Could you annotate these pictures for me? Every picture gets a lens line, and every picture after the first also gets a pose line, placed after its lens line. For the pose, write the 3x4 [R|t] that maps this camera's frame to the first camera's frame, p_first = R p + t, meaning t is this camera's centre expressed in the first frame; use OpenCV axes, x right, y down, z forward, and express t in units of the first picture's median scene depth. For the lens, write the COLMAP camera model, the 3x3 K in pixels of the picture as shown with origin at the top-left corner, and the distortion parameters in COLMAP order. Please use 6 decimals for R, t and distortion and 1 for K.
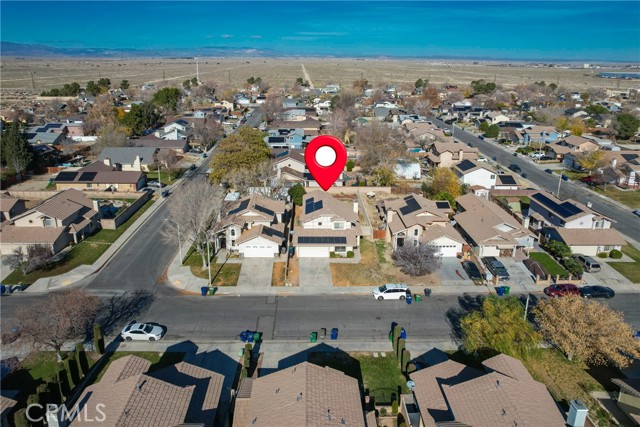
lens RADIAL K [[413.8, 0, 312.7], [0, 413.8, 212.0], [0, 0, 1]] dist [-0.037047, 0.001115]
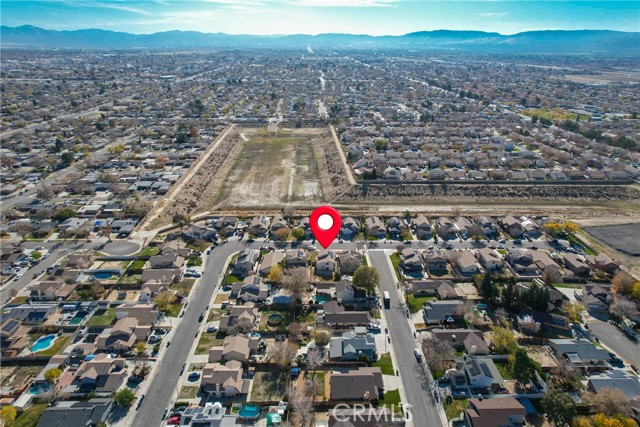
lens RADIAL K [[408.6, 0, 324.4], [0, 408.6, 212.1], [0, 0, 1]] dist [-0.072438, 0.062674]
pose [[-0.999798, -0.006477, -0.019029, 0.120684], [-0.017811, 0.724292, 0.689263, -2.625790], [0.009318, 0.689463, -0.724261, 3.313134]]
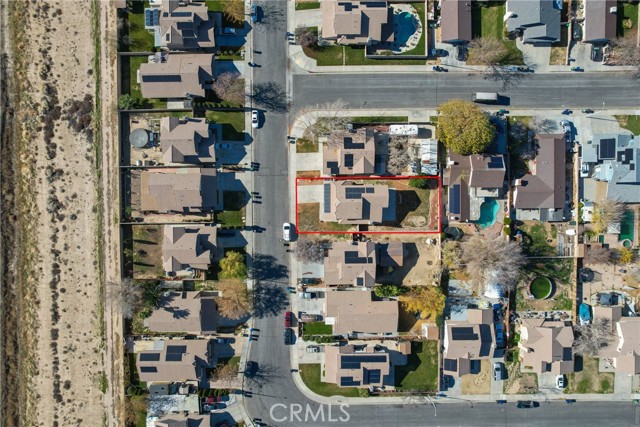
lens RADIAL K [[413.1, 0, 324.8], [0, 413.1, 214.8], [0, 0, 1]] dist [-0.074055, 0.072657]
pose [[-0.000196, 0.999851, 0.017250, 0.061513], [-0.362756, -0.016146, 0.931744, -1.478049], [0.931884, -0.006075, 0.362706, 0.385277]]
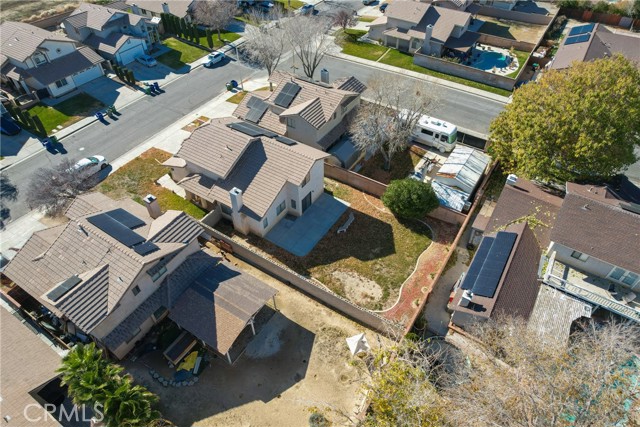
lens RADIAL K [[408.6, 0, 324.4], [0, 408.6, 212.1], [0, 0, 1]] dist [-0.072438, 0.062674]
pose [[-0.541195, 0.590174, -0.599001, 0.411697], [-0.307773, 0.523888, 0.794240, -0.506084], [0.782549, 0.614195, -0.101886, 1.319238]]
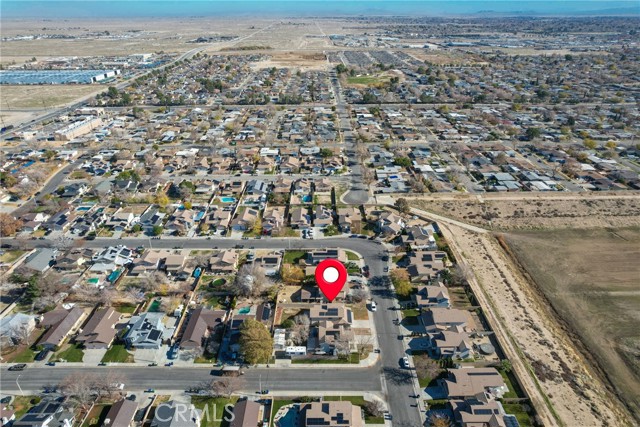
lens RADIAL K [[413.1, 0, 324.8], [0, 413.1, 214.8], [0, 0, 1]] dist [-0.074055, 0.072657]
pose [[0.001007, -0.454942, 0.890521, -1.942080], [0.360269, 0.830886, 0.424069, -1.575454], [-0.932848, 0.320400, 0.164738, 0.521659]]
